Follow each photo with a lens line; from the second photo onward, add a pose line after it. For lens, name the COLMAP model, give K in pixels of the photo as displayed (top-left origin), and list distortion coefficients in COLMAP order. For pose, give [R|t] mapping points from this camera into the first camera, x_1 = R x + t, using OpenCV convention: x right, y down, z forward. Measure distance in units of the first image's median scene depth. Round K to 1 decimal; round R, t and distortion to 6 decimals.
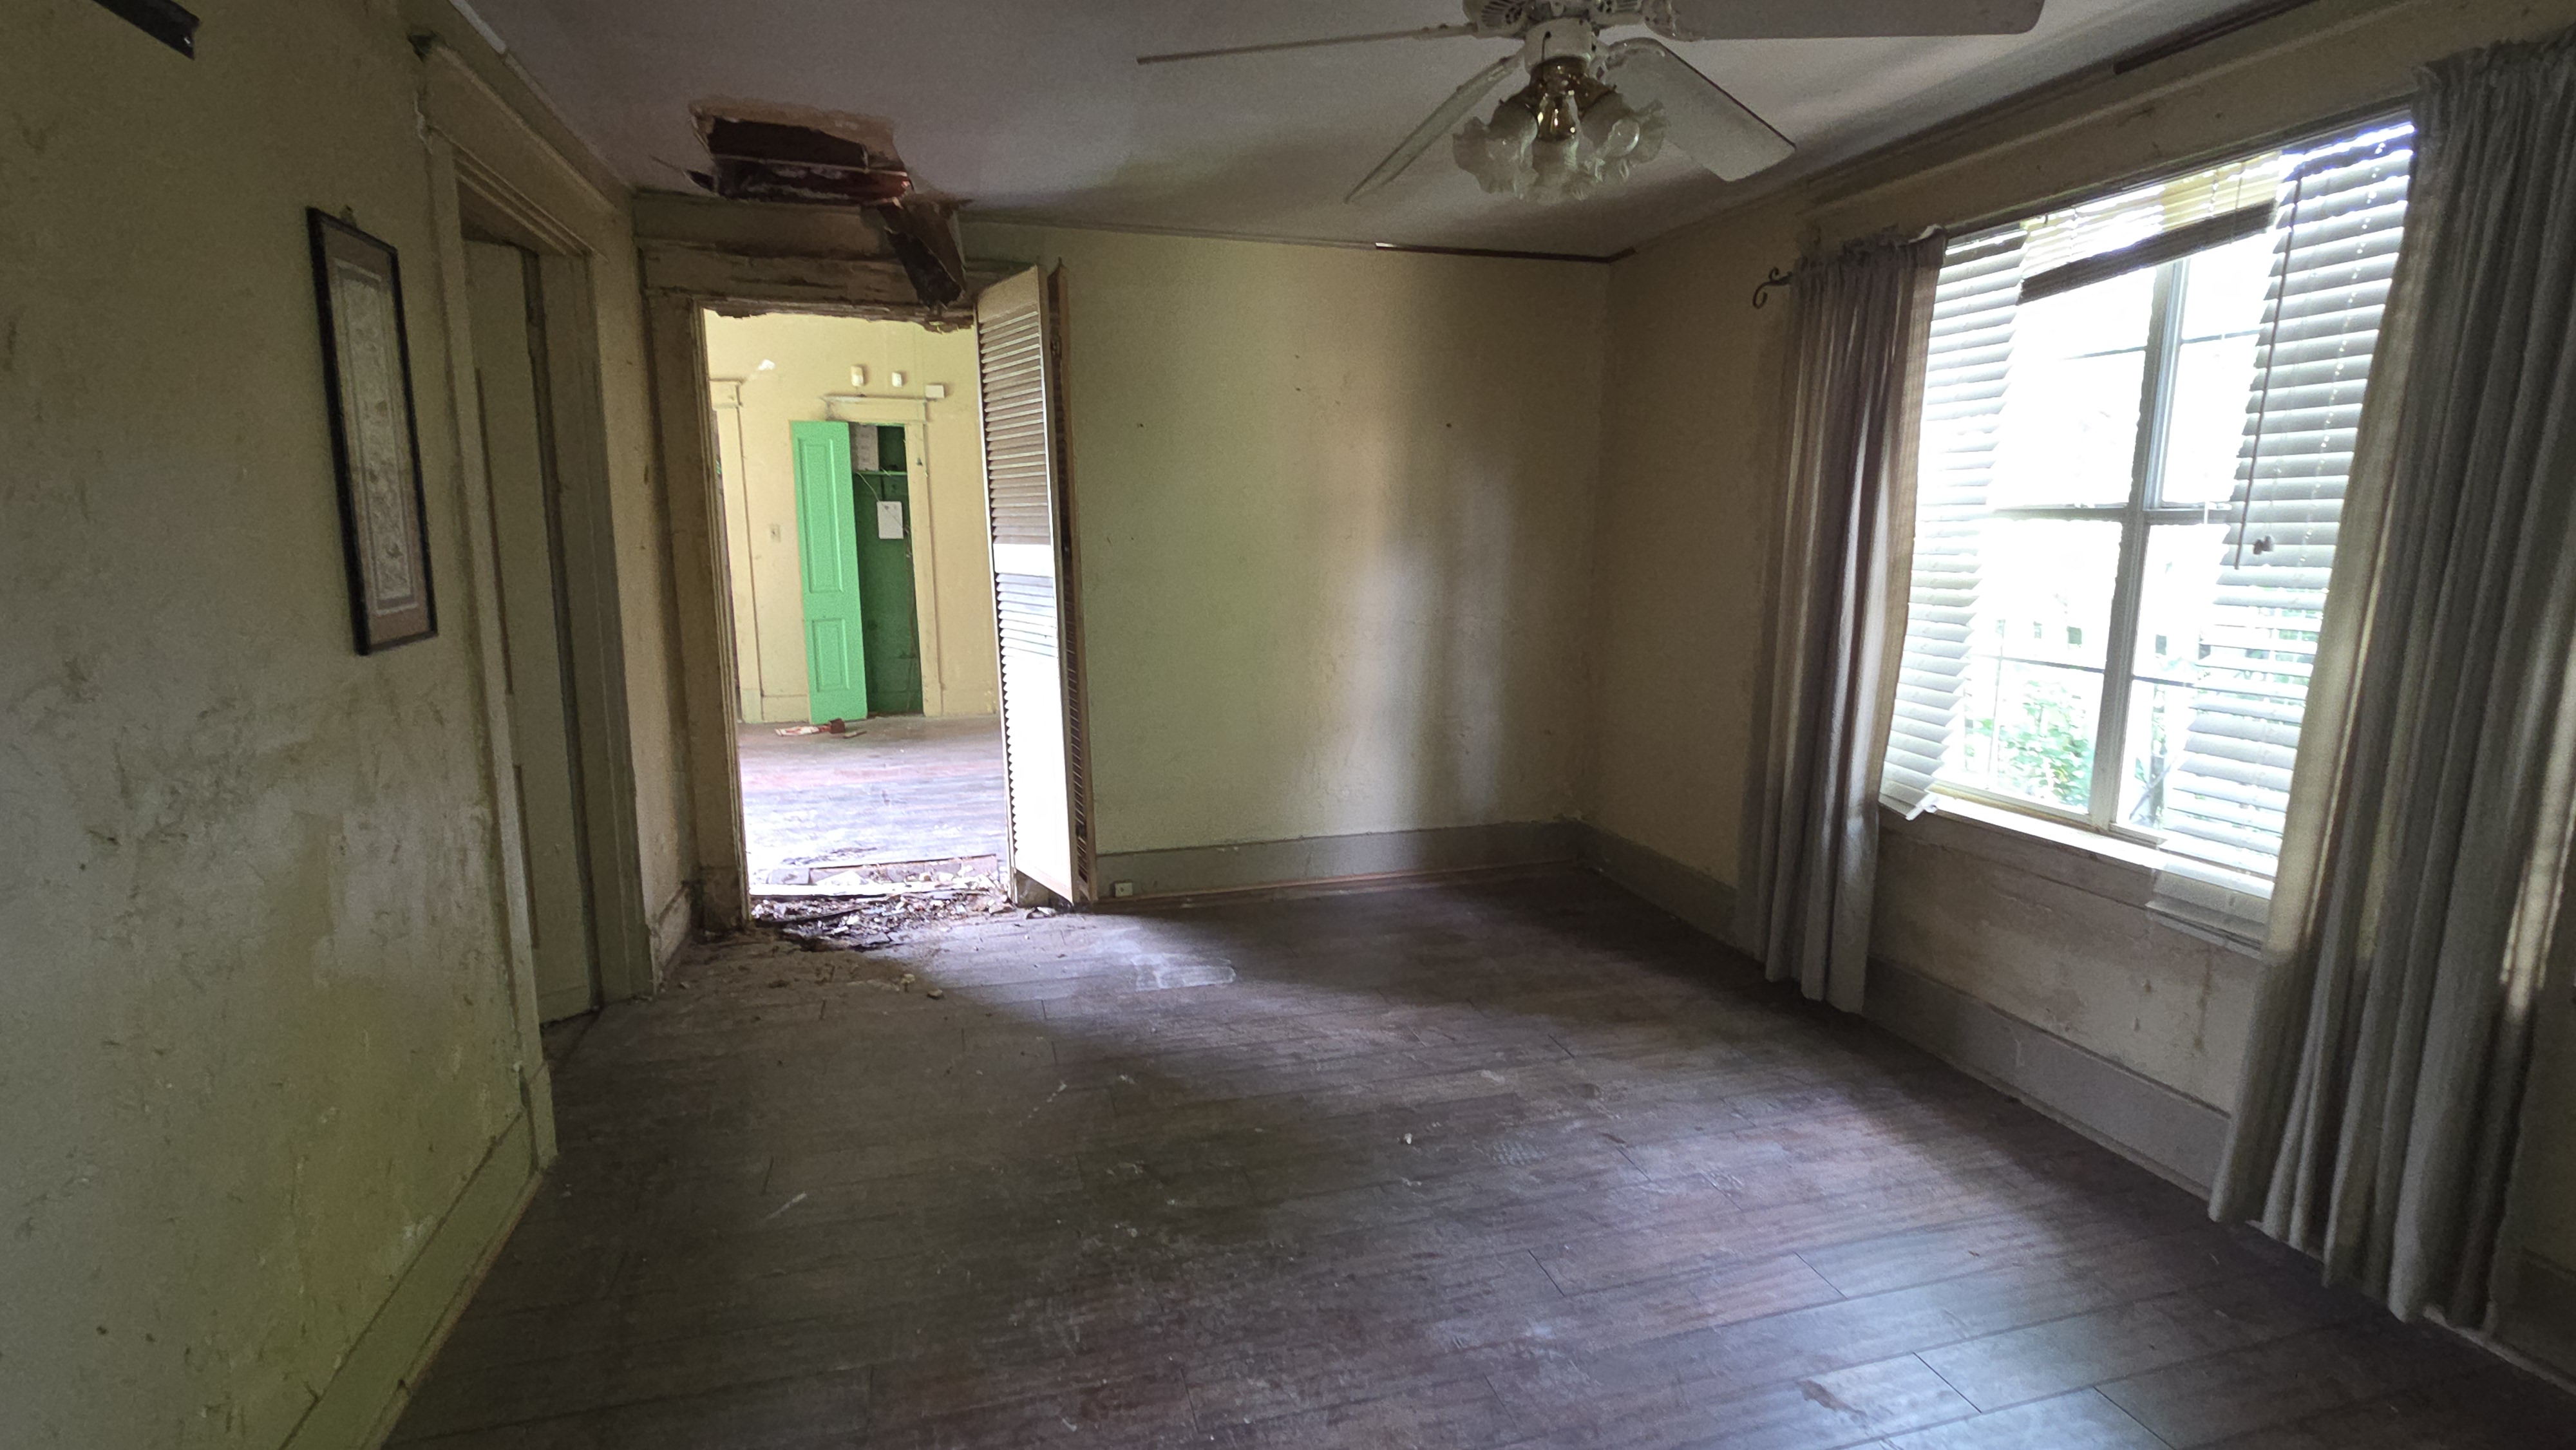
lens RADIAL K [[1178.4, 0, 1284.5], [0, 1178.4, 708.6], [0, 0, 1]] dist [0.007835, -0.001027]
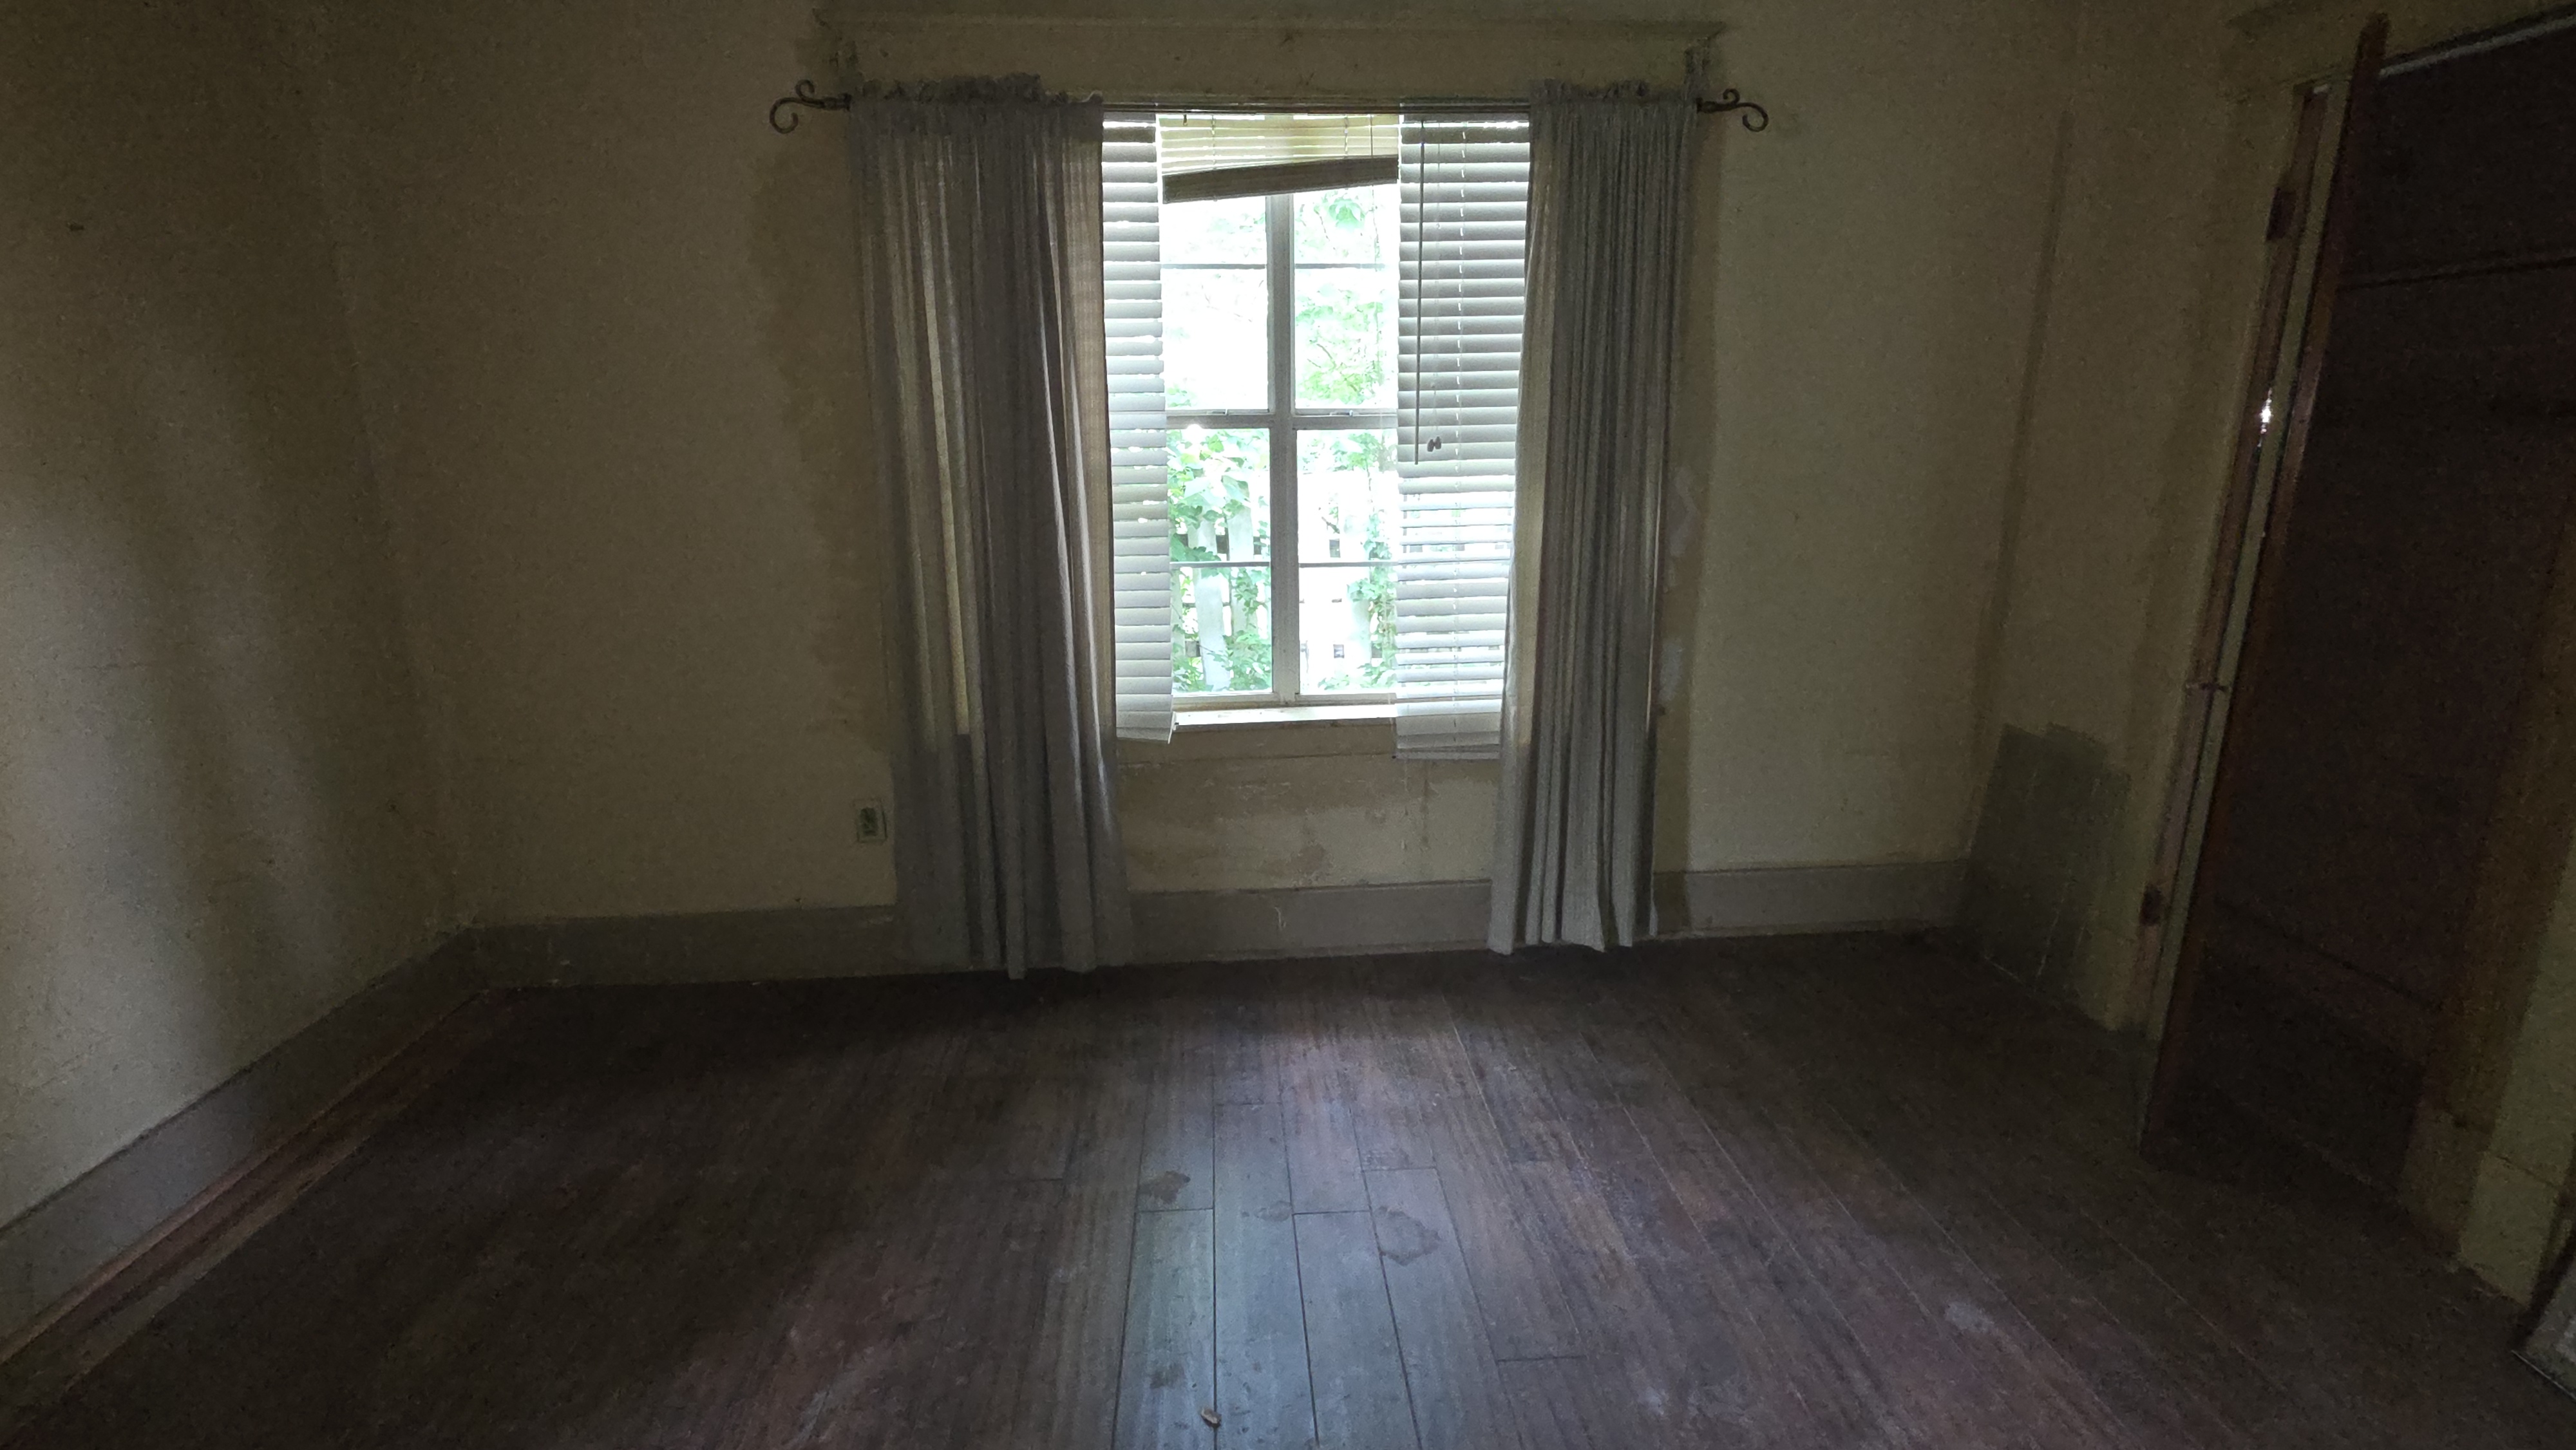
lens RADIAL K [[1178.4, 0, 1284.5], [0, 1178.4, 708.6], [0, 0, 1]] dist [0.007835, -0.001027]
pose [[0.212406, -0.228429, 0.950107, -0.381215], [0.167179, 0.966453, 0.194985, -0.111995], [-0.962774, 0.117422, 0.243469, 0.721918]]
